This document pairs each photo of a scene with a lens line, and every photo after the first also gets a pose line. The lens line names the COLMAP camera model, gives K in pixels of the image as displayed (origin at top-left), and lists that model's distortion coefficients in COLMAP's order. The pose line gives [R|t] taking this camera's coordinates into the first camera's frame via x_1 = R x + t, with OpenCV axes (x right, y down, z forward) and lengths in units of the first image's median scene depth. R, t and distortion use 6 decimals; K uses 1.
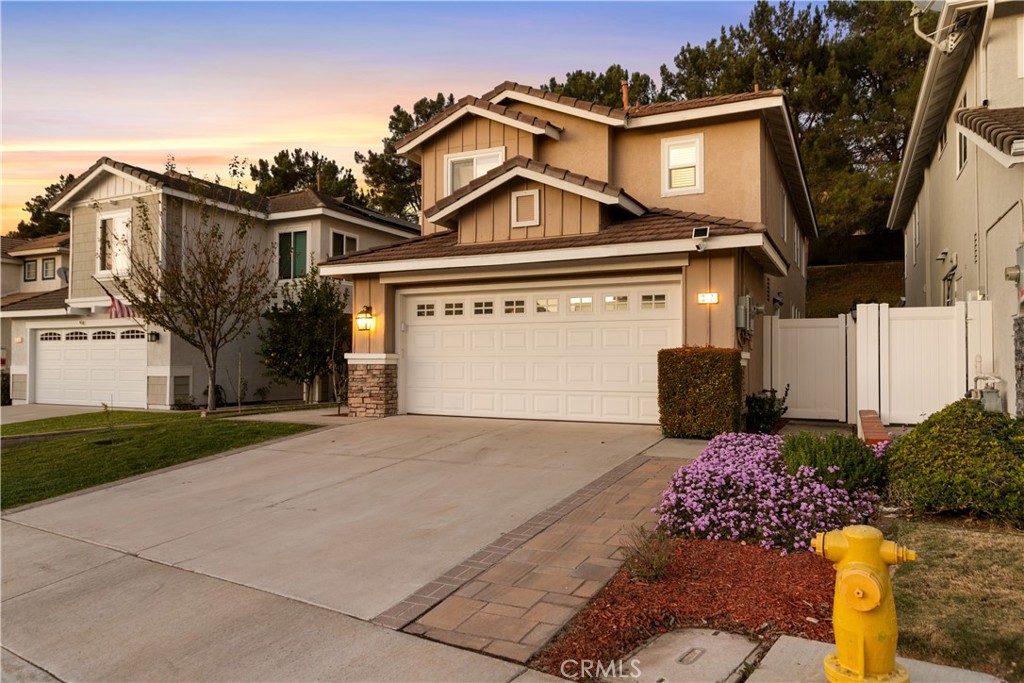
lens RADIAL K [[685.9, 0, 510.8], [0, 685.9, 343.2], [0, 0, 1]] dist [-0.000749, 0.008094]
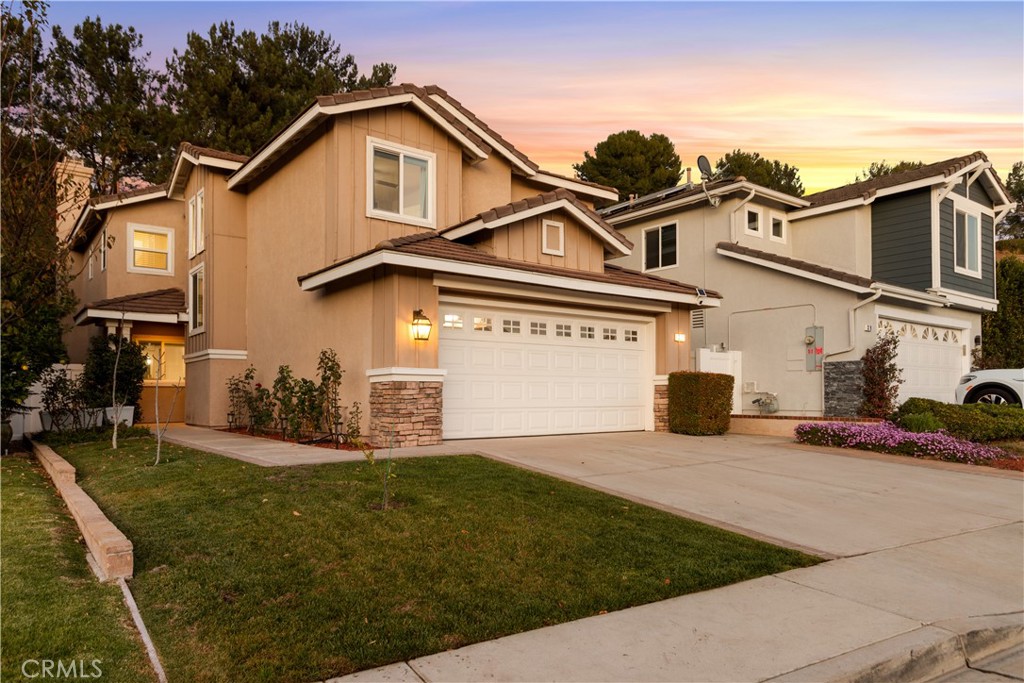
lens RADIAL K [[684.6, 0, 508.2], [0, 684.6, 379.8], [0, 0, 1]] dist [-0.000374, -0.000185]
pose [[0.445854, 0.019240, 0.894899, -0.891184], [-0.023417, 0.999677, -0.009826, 0.034119], [-0.894799, -0.016574, 0.446160, 0.541027]]
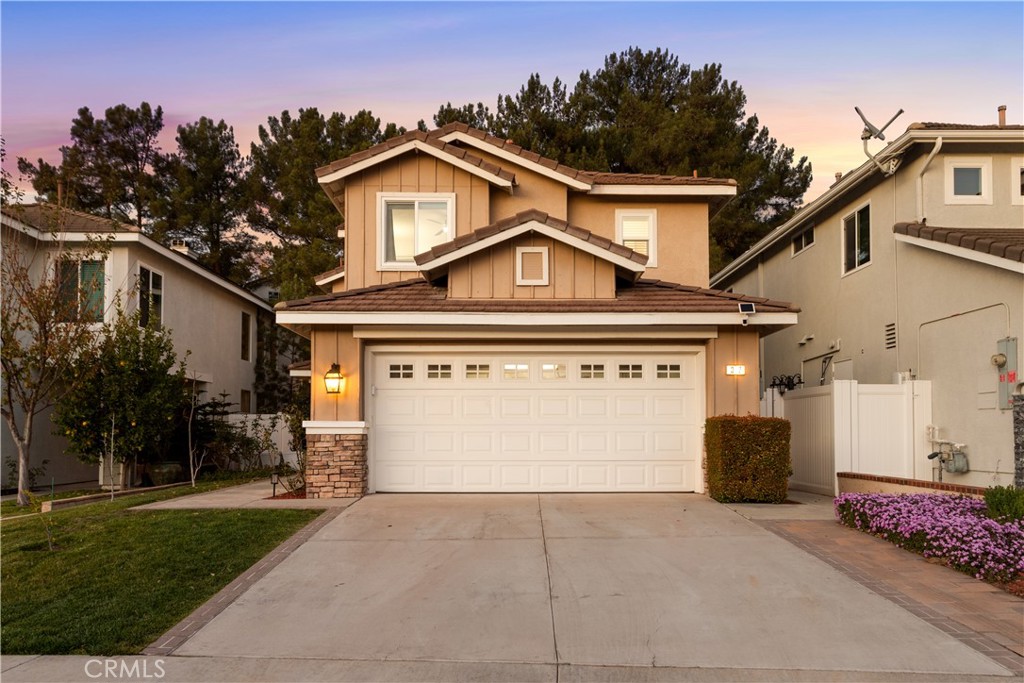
lens RADIAL K [[739.6, 0, 508.7], [0, 739.6, 416.7], [0, 0, 1]] dist [0.002002, 0.001481]
pose [[0.893853, 0.009413, 0.448262, -0.422193], [-0.009885, 0.999950, -0.001287, 0.008725], [-0.448252, -0.003281, 0.893901, 0.109021]]
